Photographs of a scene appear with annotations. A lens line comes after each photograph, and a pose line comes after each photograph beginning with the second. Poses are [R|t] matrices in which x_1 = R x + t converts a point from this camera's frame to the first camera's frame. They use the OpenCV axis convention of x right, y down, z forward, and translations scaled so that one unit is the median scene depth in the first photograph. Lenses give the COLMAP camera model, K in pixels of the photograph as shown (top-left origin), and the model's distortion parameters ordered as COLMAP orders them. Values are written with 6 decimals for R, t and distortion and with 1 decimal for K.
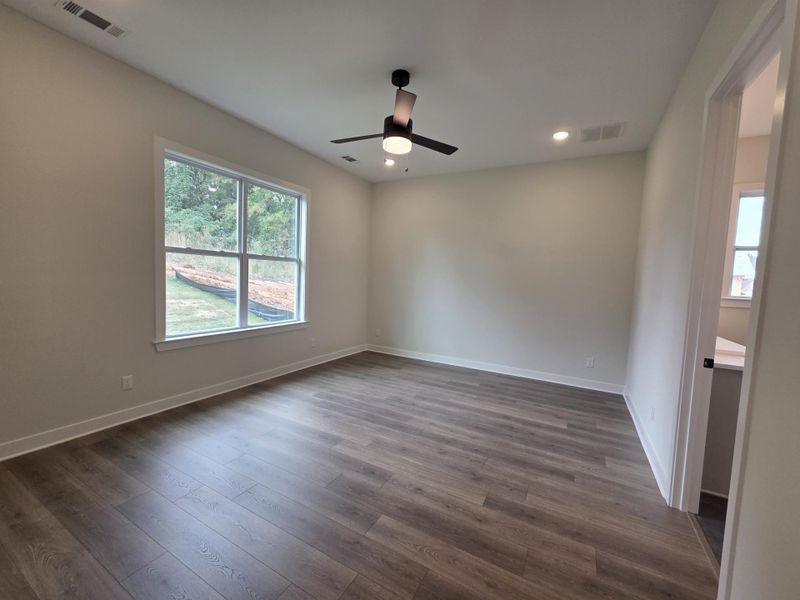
lens RADIAL K [[329.0, 0, 398.2], [0, 329.0, 301.8], [0, 0, 1]] dist [0.007708, -0.000074]
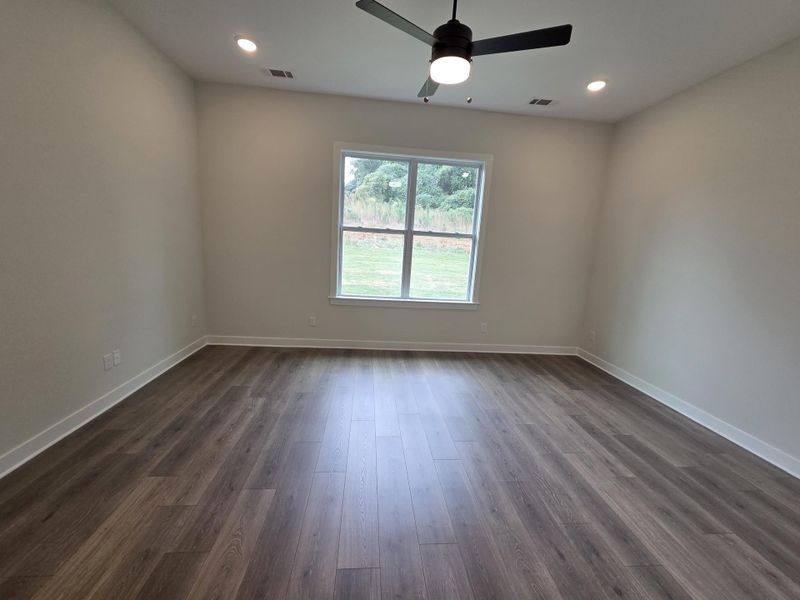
lens RADIAL K [[329.0, 0, 398.2], [0, 329.0, 301.8], [0, 0, 1]] dist [0.007708, -0.000074]
pose [[0.562836, 0.140702, -0.814505, 0.428888], [-0.096979, 0.989840, 0.103977, -0.022688], [0.820860, 0.020468, 0.570763, 0.353851]]
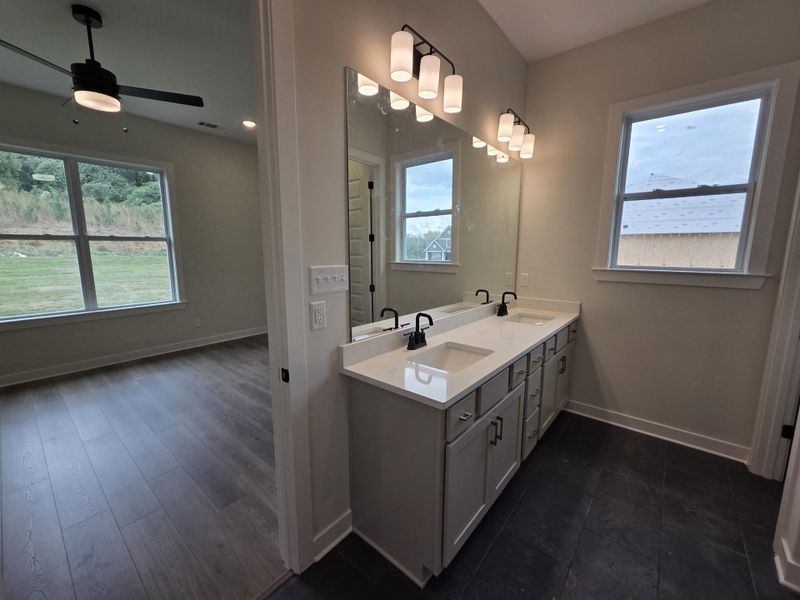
lens RADIAL K [[330.6, 0, 401.3], [0, 330.6, 298.2], [0, 0, 1]] dist [-0.000302, 0.000185]
pose [[0.982636, -0.009182, -0.185315, 0.655381], [0.023064, 0.997073, 0.072898, -0.009378], [0.184103, -0.075906, 0.979972, 0.190932]]
